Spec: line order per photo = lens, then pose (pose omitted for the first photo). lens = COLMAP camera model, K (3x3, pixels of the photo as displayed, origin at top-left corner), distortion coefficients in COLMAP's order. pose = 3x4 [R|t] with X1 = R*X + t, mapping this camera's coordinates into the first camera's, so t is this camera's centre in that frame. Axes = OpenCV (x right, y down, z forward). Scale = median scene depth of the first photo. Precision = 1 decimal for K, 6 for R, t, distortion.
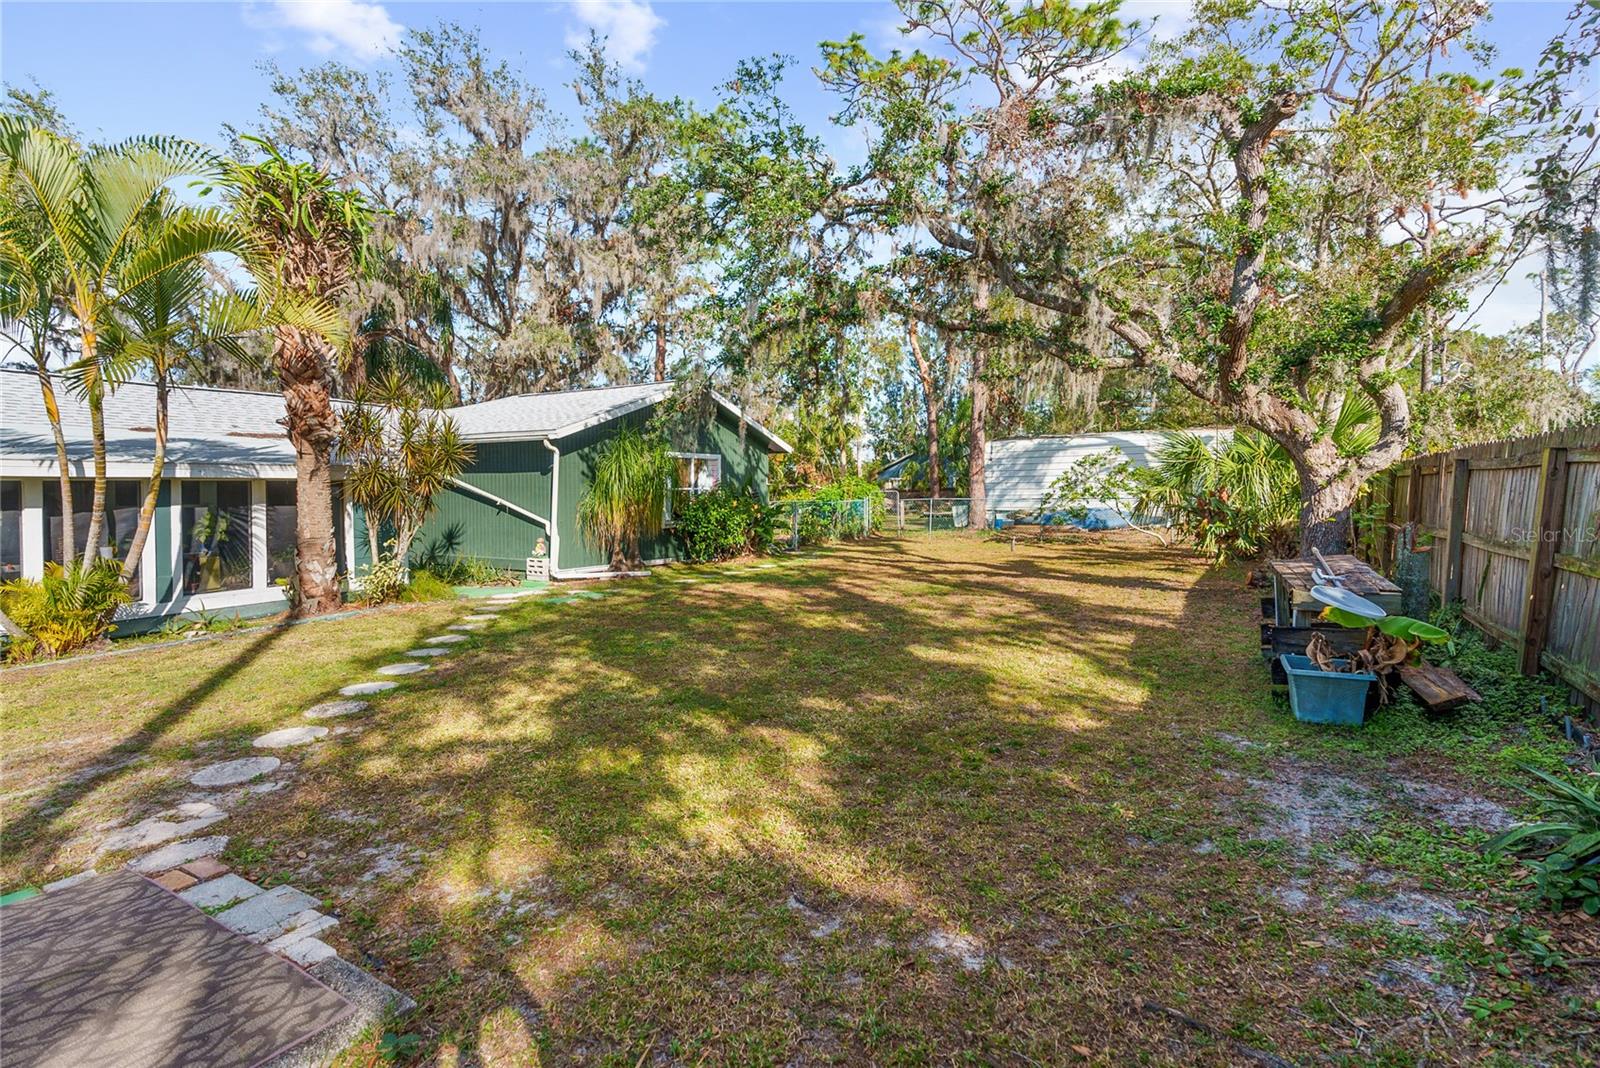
lens RADIAL K [[728.4, 0, 793.3], [0, 728.4, 515.8], [0, 0, 1]] dist [-0.001297, 0.001269]
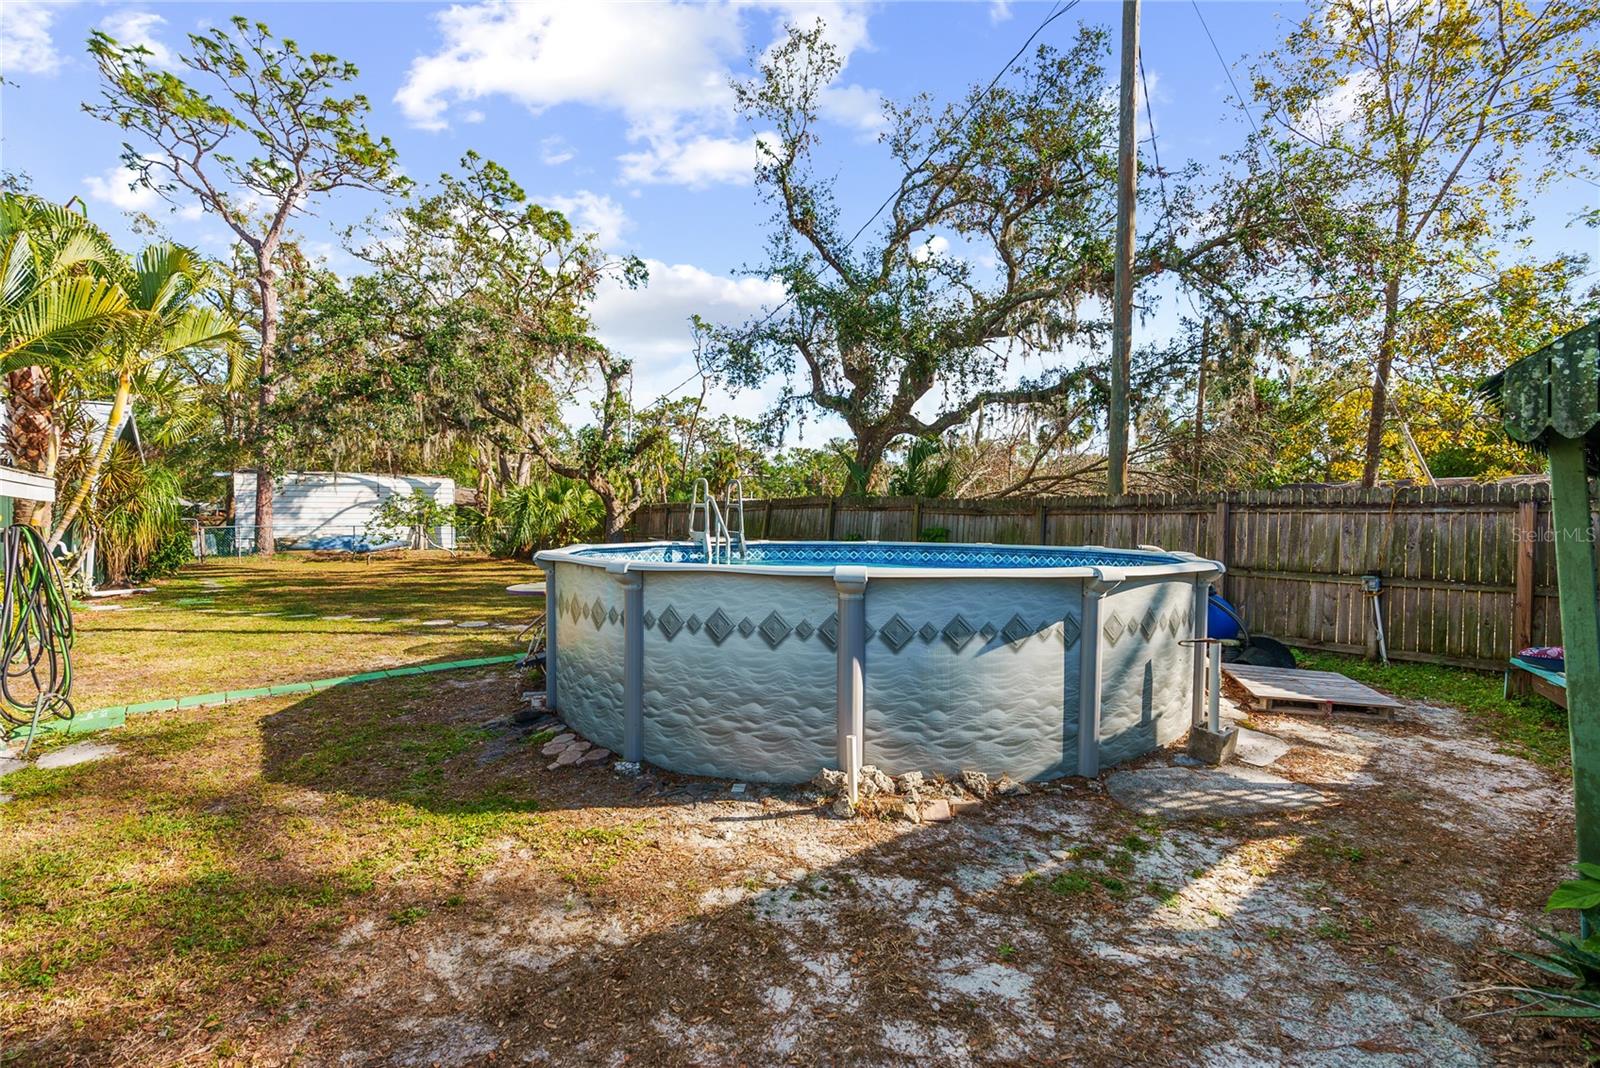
lens RADIAL K [[714.0, 0, 795.3], [0, 714.0, 536.2], [0, 0, 1]] dist [-0.003673, 0.004106]
pose [[0.386762, -0.009657, 0.922129, -0.973649], [0.029330, 0.999568, -0.001833, 0.035313], [-0.921713, 0.027755, 0.386879, -0.352476]]
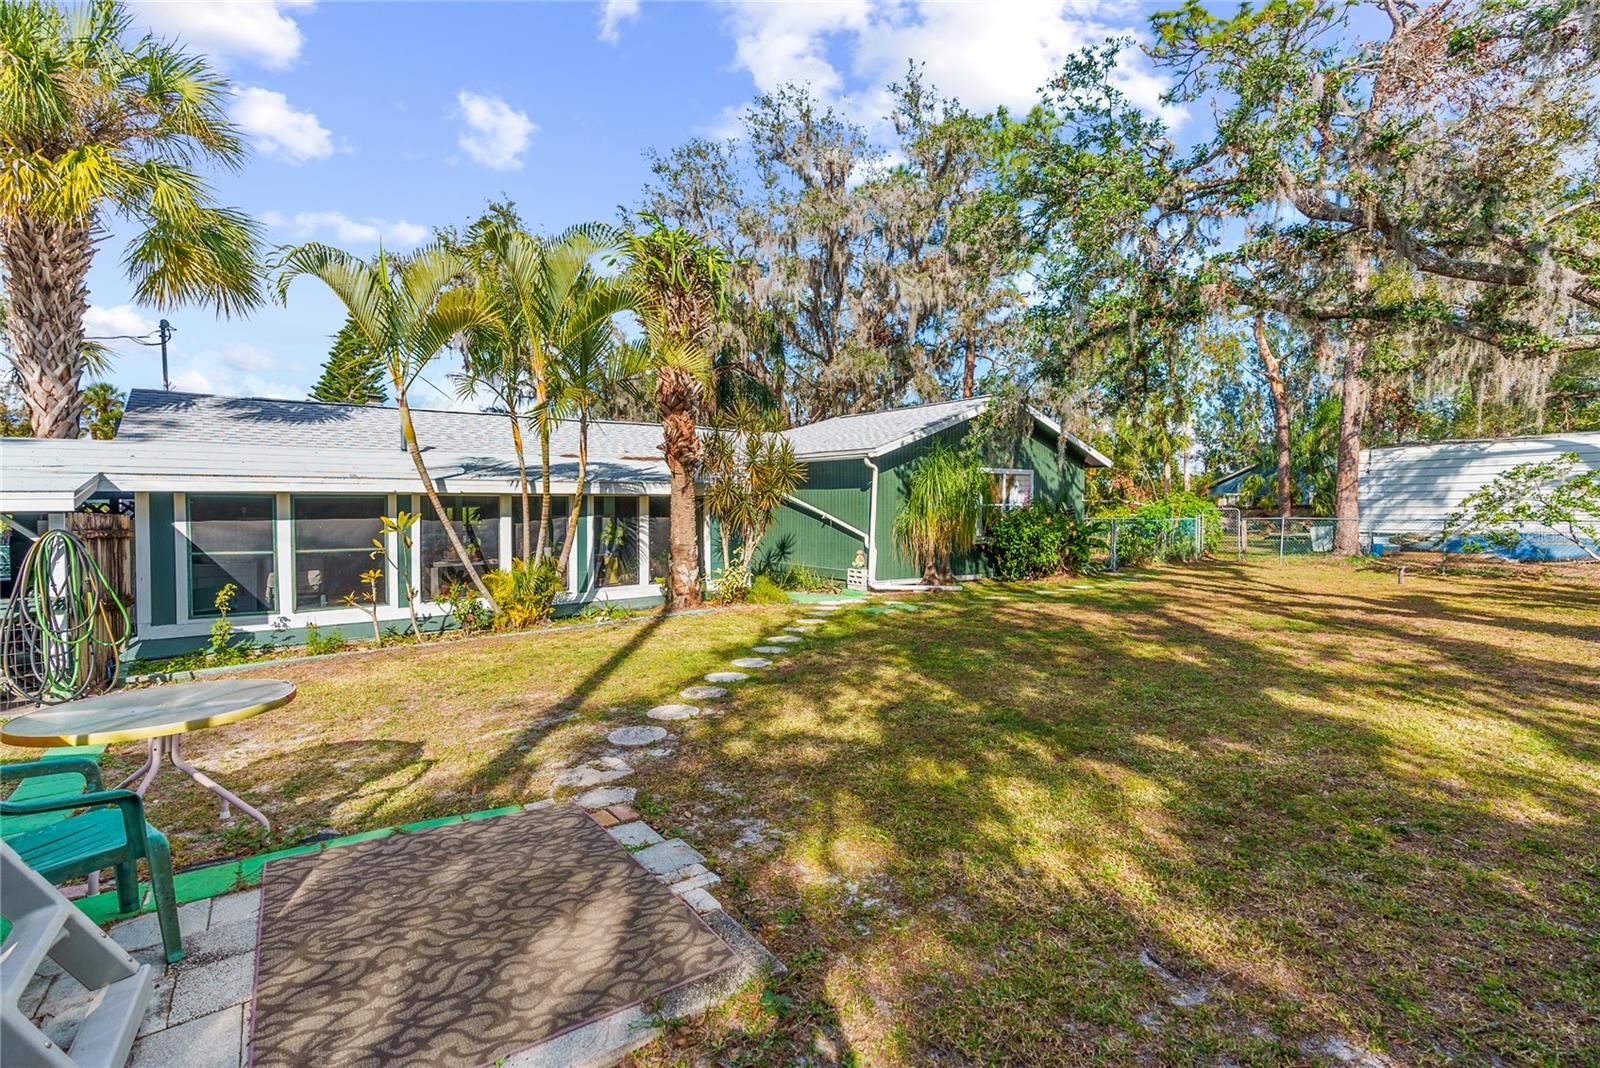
lens RADIAL K [[714.0, 0, 795.3], [0, 714.0, 536.2], [0, 0, 1]] dist [-0.003673, 0.004106]
pose [[0.922024, 0.025576, -0.386288, -0.029823], [-0.021565, 0.999659, 0.014713, -0.003386], [0.386532, -0.005235, 0.922261, -0.000828]]
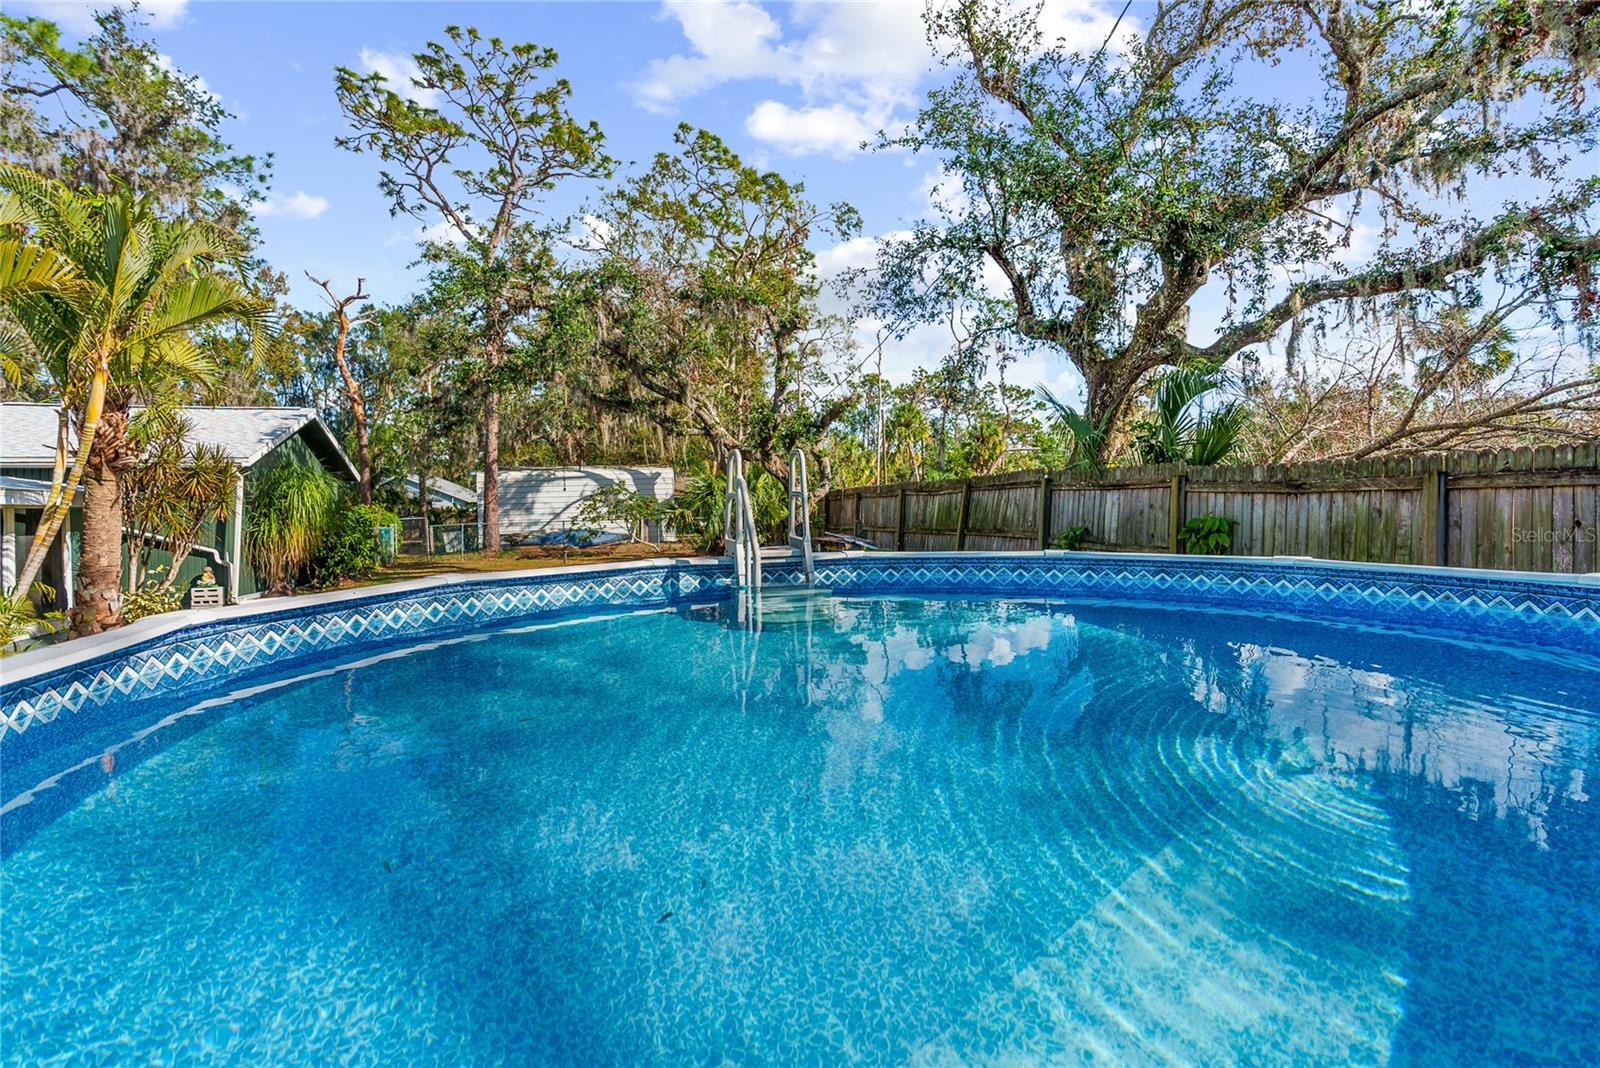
lens RADIAL K [[765.6, 0, 803.3], [0, 765.6, 502.8], [0, 0, 1]] dist [-0.002794, 0.001211]
pose [[0.681028, -0.005196, 0.732239, -0.630078], [0.047208, 0.998206, -0.036823, 0.022576], [-0.730734, 0.059645, 0.680052, -0.325849]]
